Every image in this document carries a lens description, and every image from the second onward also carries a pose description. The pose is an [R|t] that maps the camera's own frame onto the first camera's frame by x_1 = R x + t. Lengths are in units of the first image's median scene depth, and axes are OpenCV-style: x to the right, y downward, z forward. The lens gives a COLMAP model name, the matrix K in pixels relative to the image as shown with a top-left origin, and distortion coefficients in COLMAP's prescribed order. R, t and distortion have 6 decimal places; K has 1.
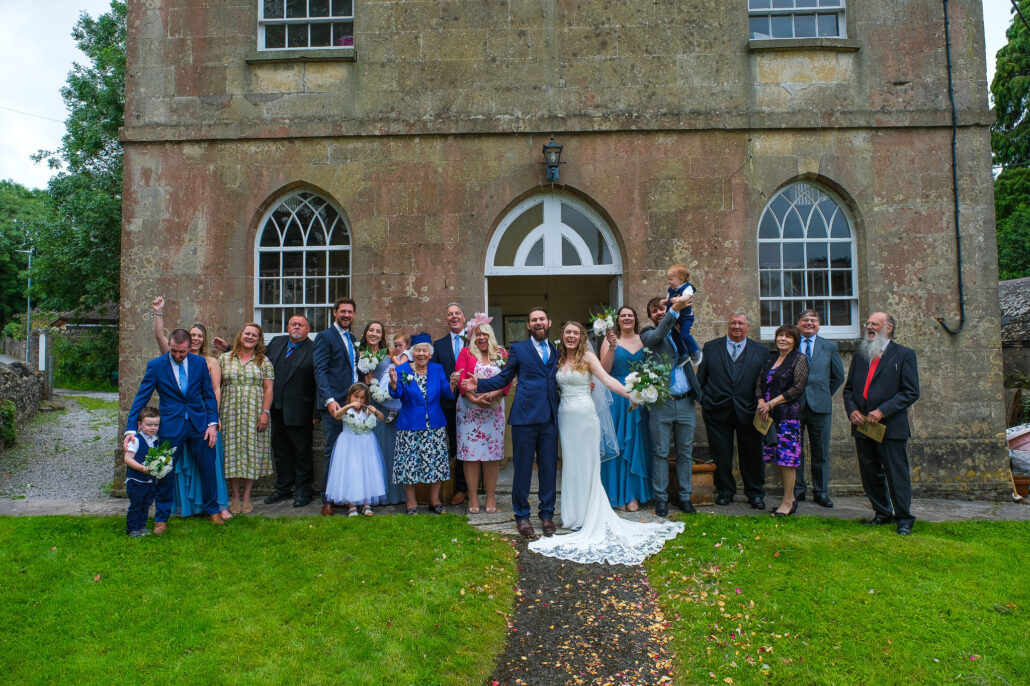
lens RADIAL K [[693.4, 0, 512.0], [0, 693.4, 342.8], [0, 0, 1]] dist [-0.024875, 0.007972]
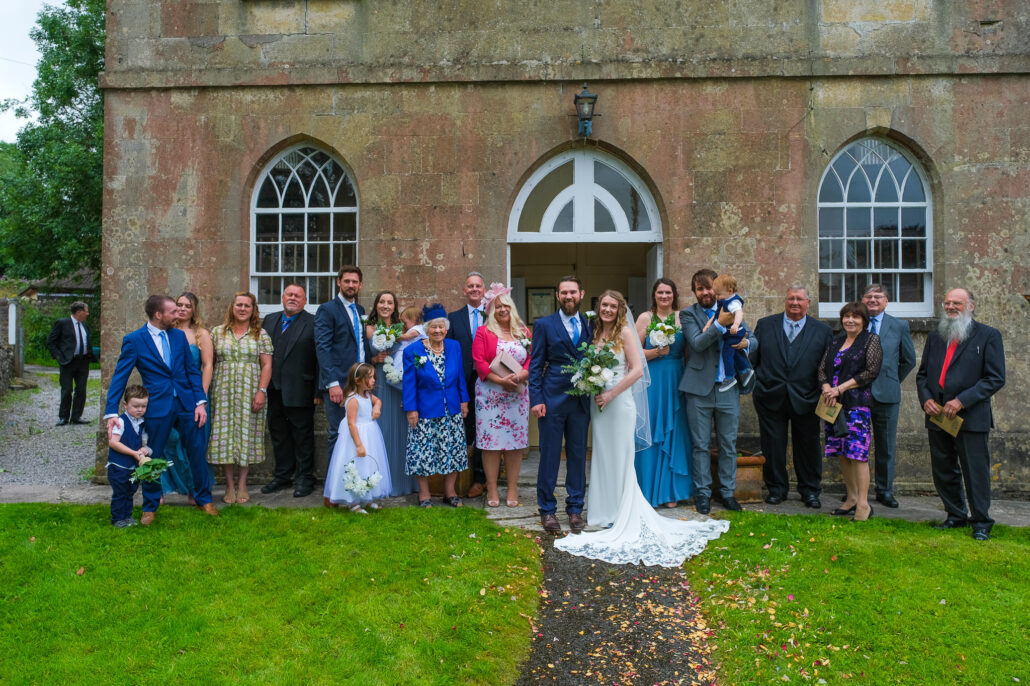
lens RADIAL K [[778.3, 0, 512.1], [0, 778.3, 340.2], [0, 0, 1]] dist [-0.002396, -0.004574]
pose [[0.999609, 0.011082, -0.025676, -0.006200], [-0.010383, 0.999577, 0.027175, 0.001601], [0.025966, -0.026898, 0.999301, -0.004313]]
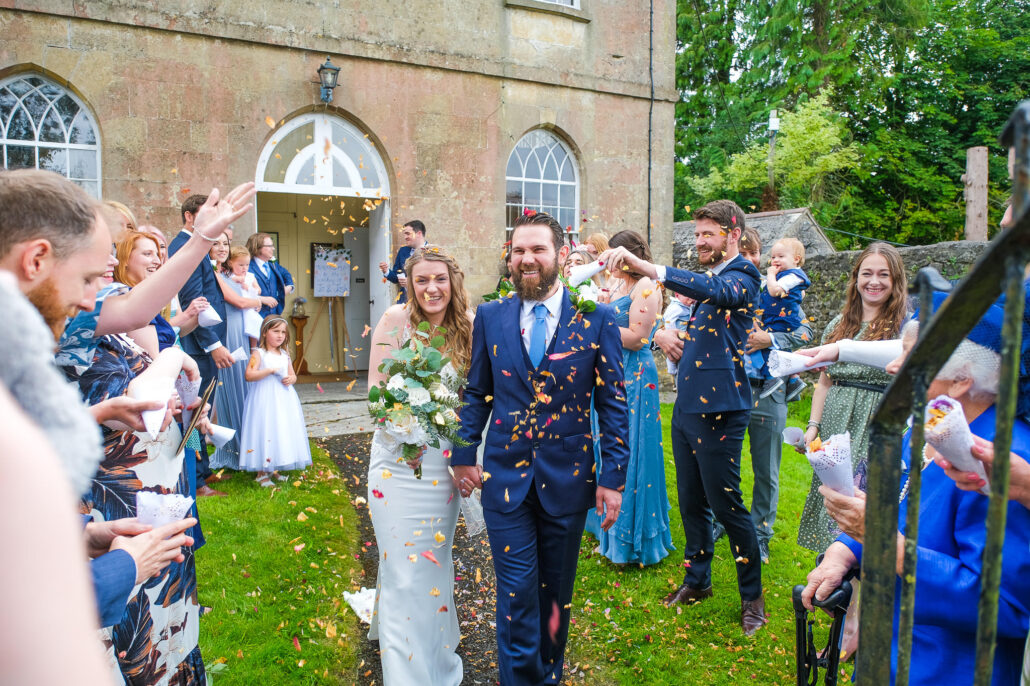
lens RADIAL K [[693.4, 0, 504.7], [0, 693.4, 345.9], [0, 0, 1]] dist [-0.024875, 0.007972]
pose [[0.901721, -0.017587, 0.431961, -0.151480], [-0.031704, 0.993792, 0.106643, 0.007567], [-0.431155, -0.109857, 0.895565, -0.066106]]
